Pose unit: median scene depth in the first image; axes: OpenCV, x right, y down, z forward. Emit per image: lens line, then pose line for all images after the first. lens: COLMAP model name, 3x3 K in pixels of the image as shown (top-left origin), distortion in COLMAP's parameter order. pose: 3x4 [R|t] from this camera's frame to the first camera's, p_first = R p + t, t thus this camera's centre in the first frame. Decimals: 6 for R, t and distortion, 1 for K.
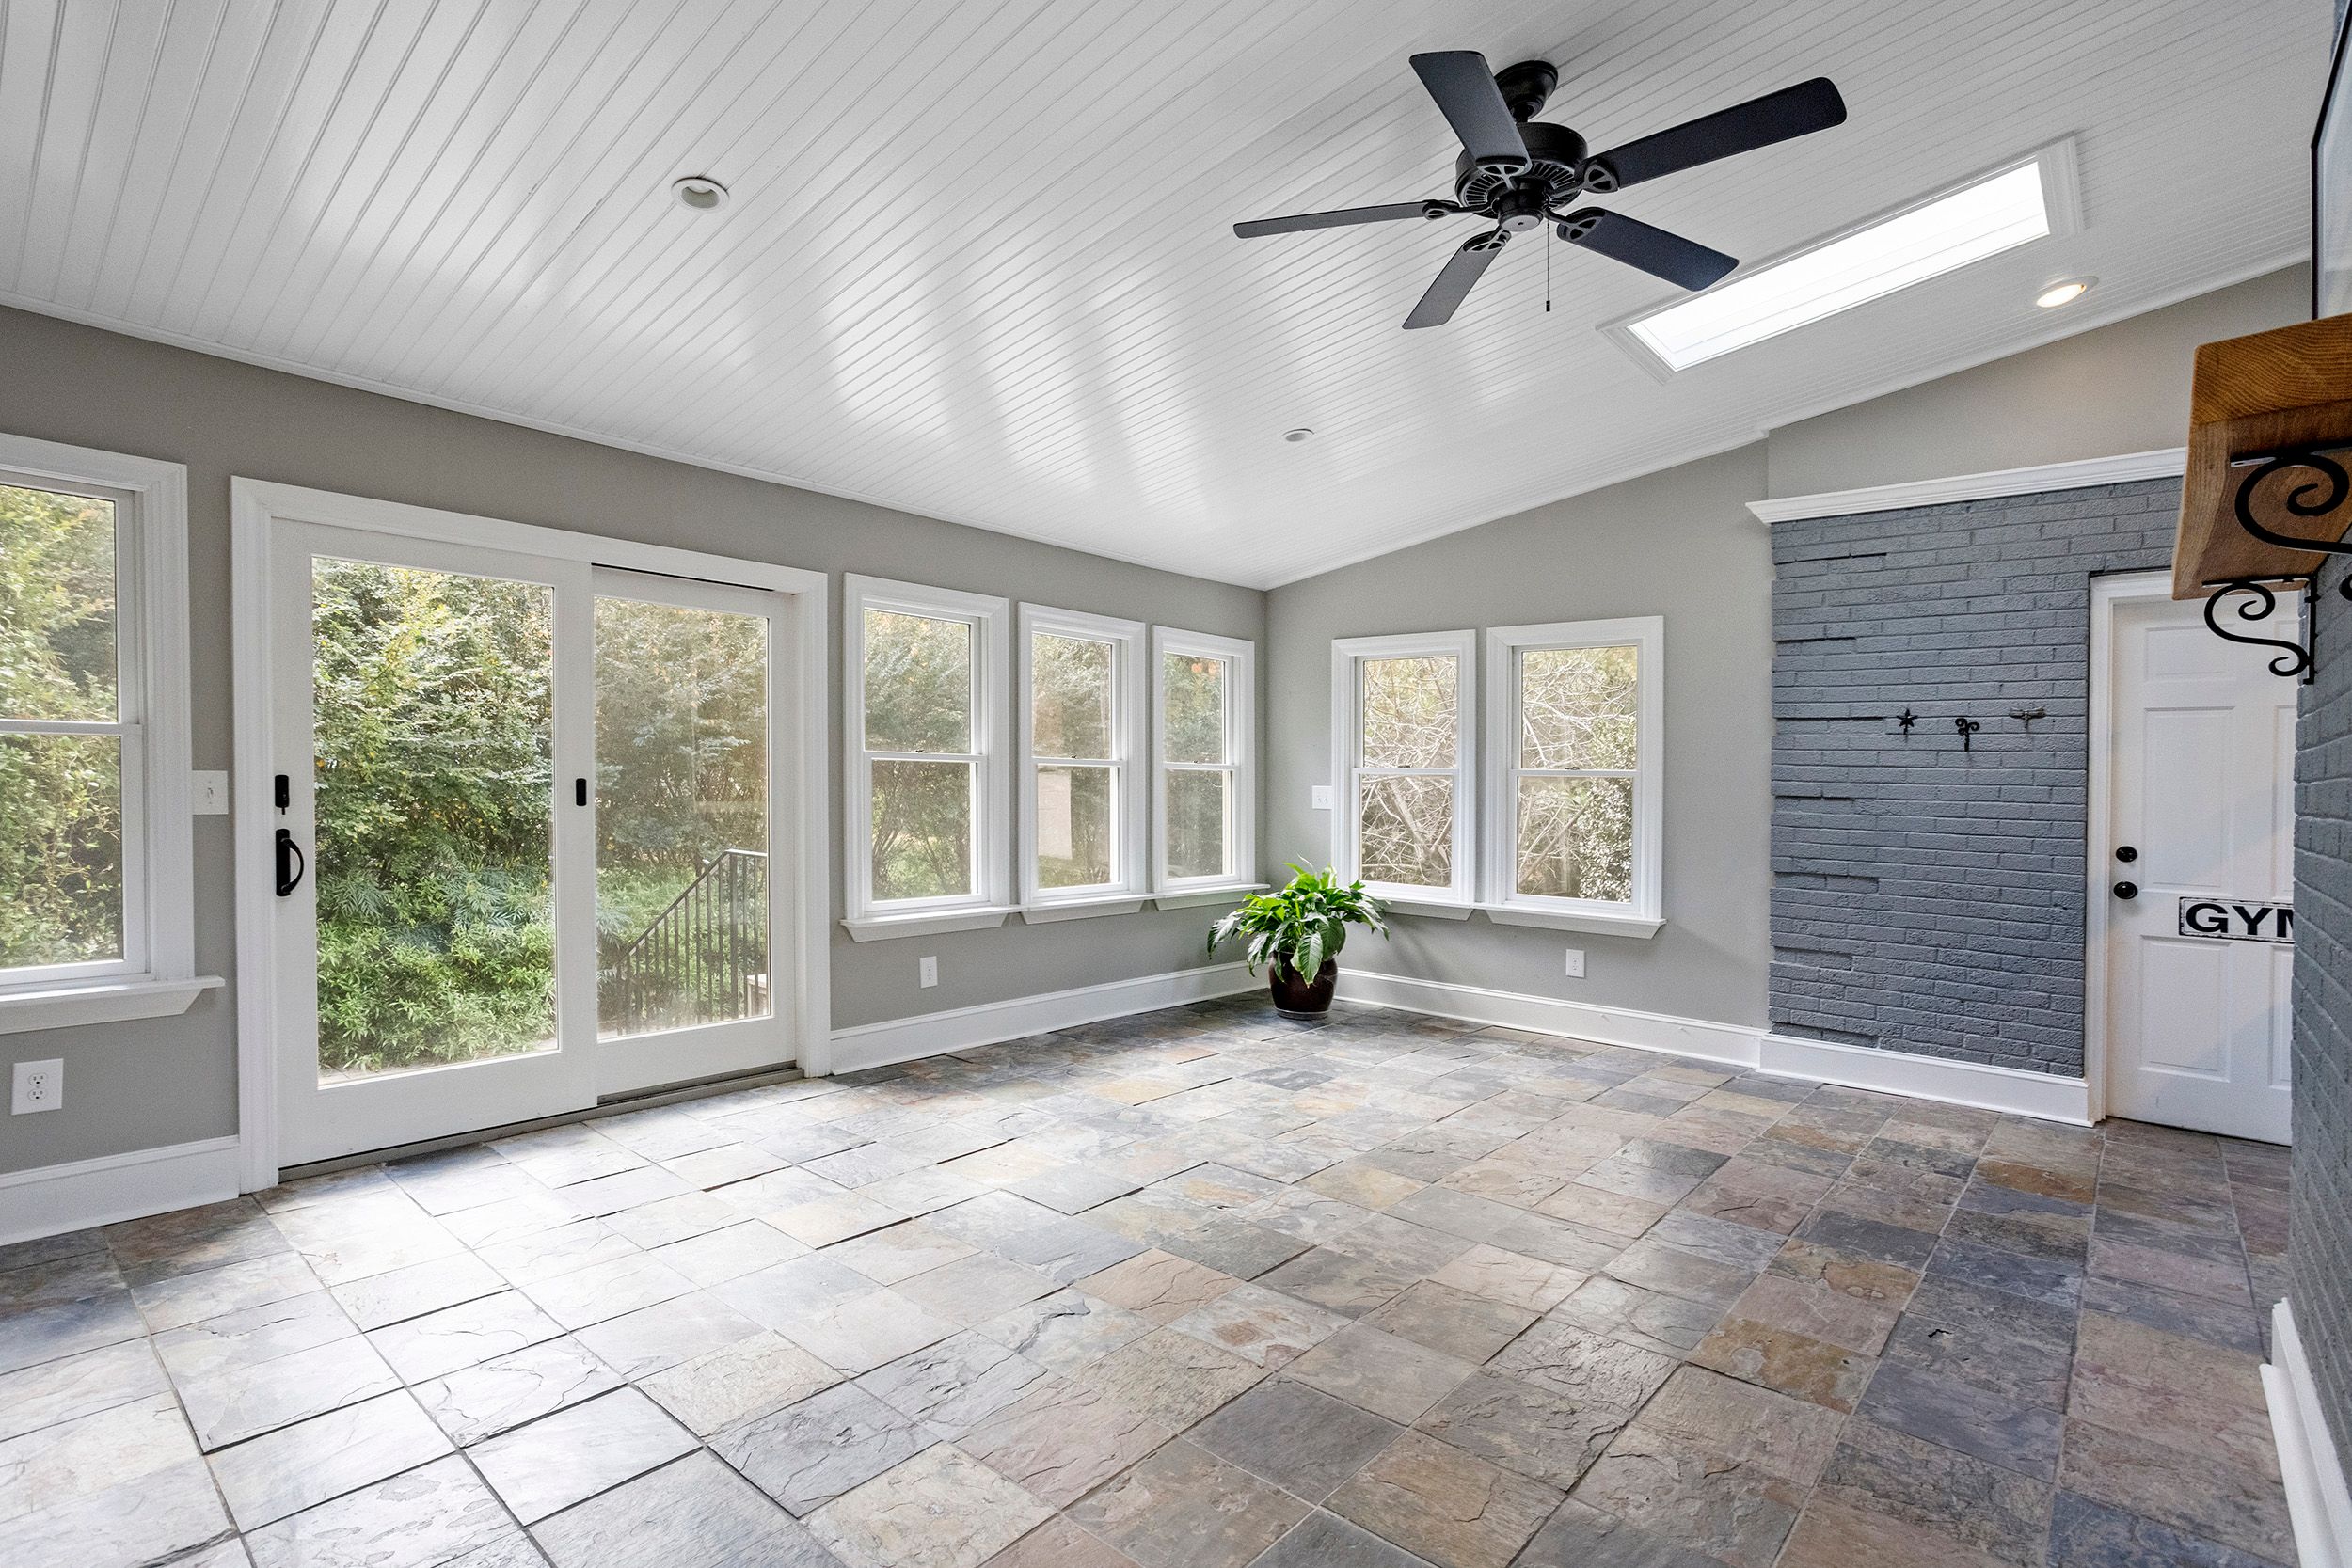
lens RADIAL K [[1147.3, 0, 1131.9], [0, 1147.3, 779.1], [0, 0, 1]] dist [0.000889, 0.000691]
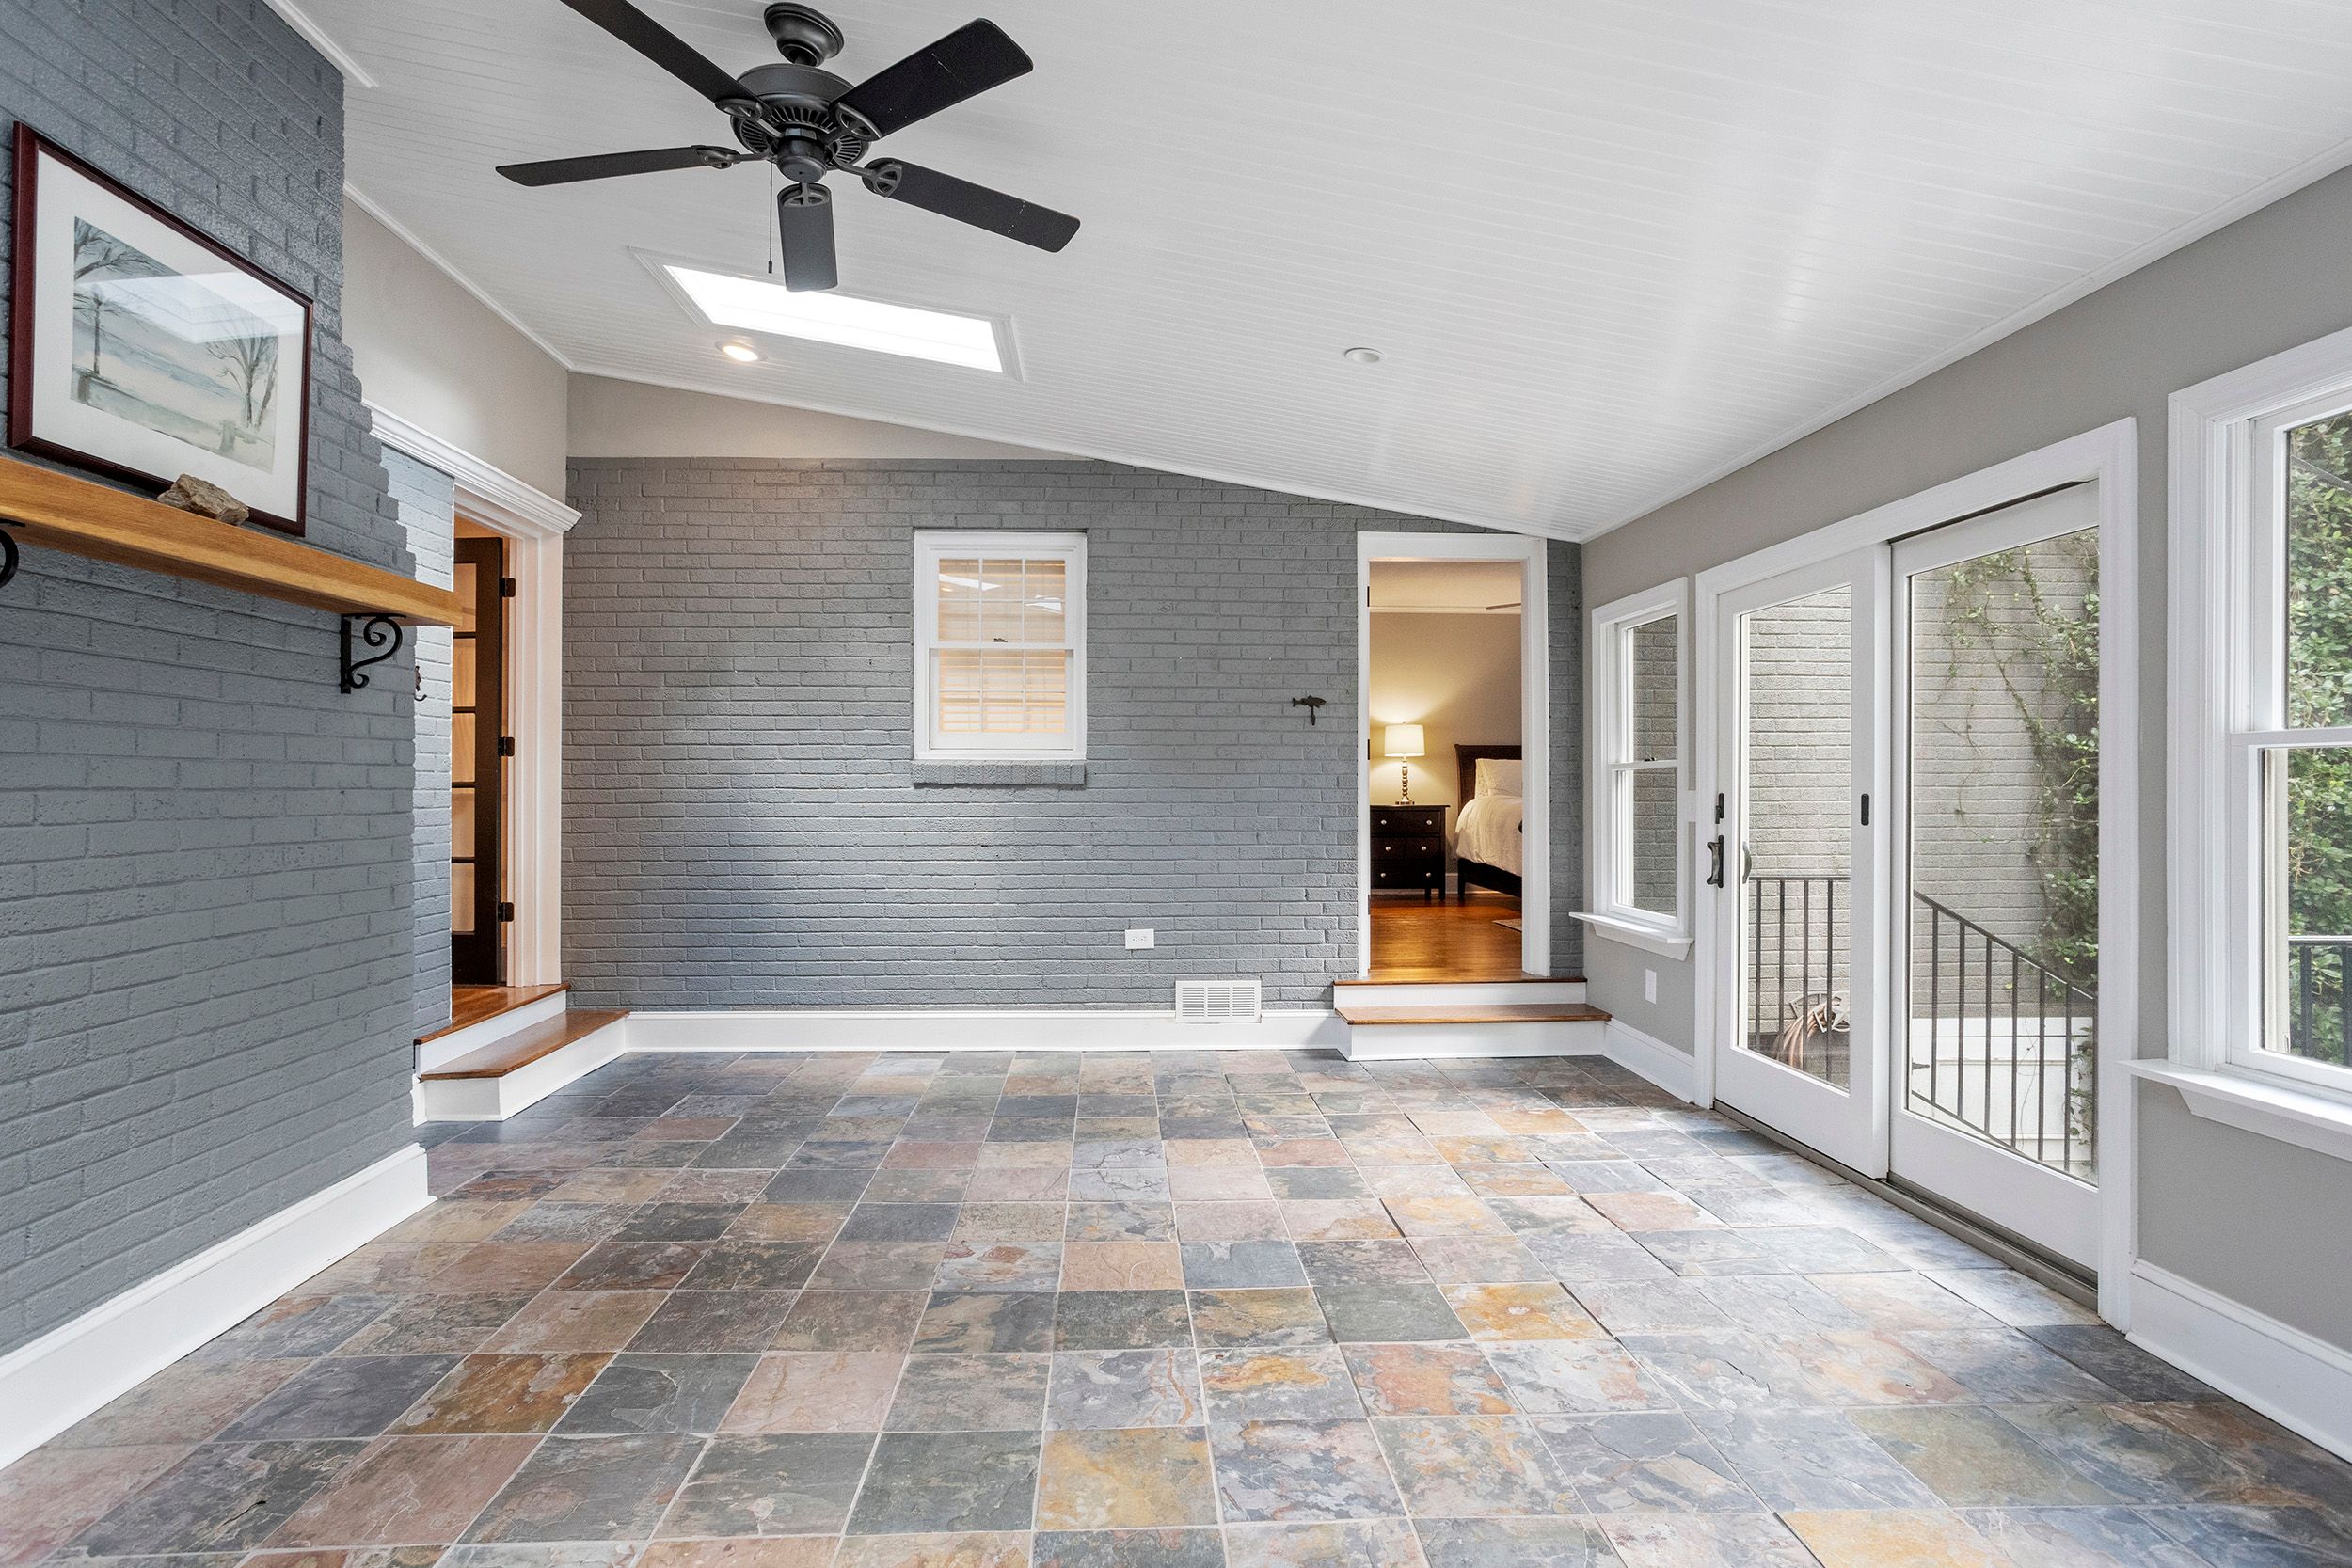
lens RADIAL K [[1161.3, 0, 1172.0], [0, 1161.3, 822.3], [0, 0, 1]] dist [0.000757, 0.000319]
pose [[-0.698282, -0.000082, -0.715823, 0.625731], [-0.012747, 0.999843, 0.012320, 0.018707], [0.715710, 0.017727, -0.698173, 1.472004]]
